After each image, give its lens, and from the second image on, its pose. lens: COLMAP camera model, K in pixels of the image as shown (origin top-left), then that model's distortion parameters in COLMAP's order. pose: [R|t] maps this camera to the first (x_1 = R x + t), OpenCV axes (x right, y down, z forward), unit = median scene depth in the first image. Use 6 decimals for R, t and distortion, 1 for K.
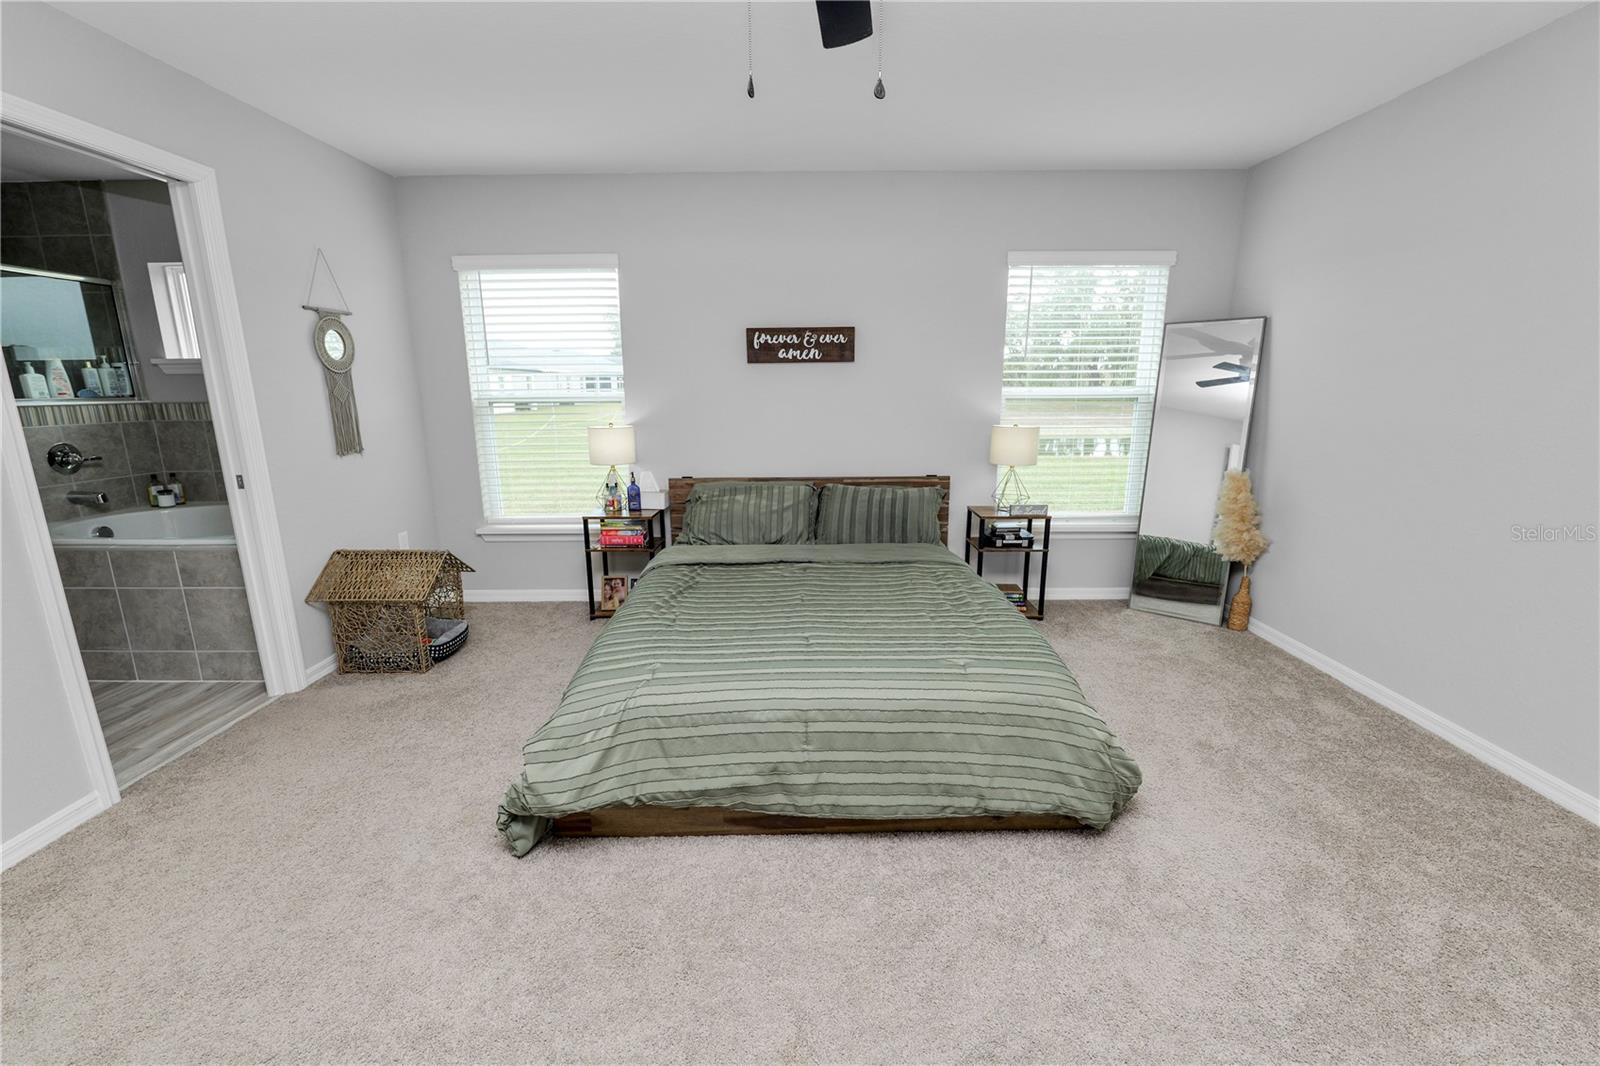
lens RADIAL K [[650.1, 0, 804.2], [0, 650.1, 529.9], [0, 0, 1]] dist [-0.015405, 0.001456]
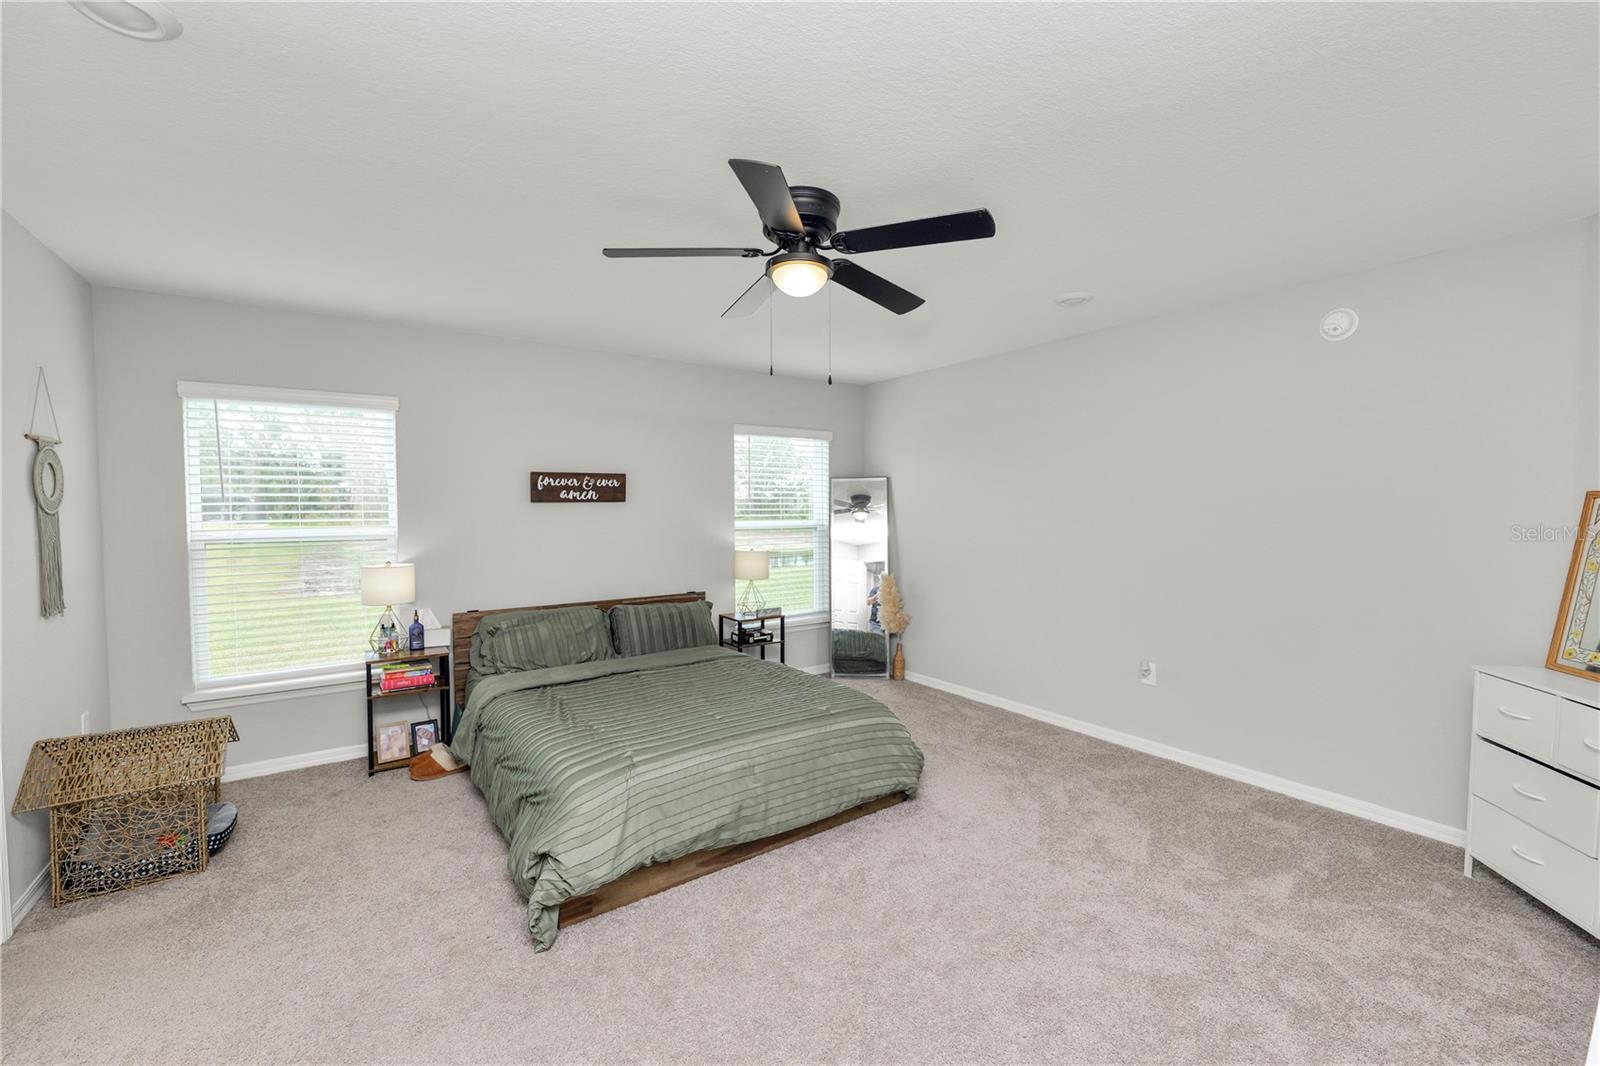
lens RADIAL K [[650.1, 0, 802.9], [0, 650.1, 532.3], [0, 0, 1]] dist [-0.015405, 0.001456]
pose [[0.817922, -0.019575, 0.574996, -0.353918], [0.124065, 0.981908, -0.143053, 0.007505], [-0.561793, 0.188344, 0.805552, -0.138647]]
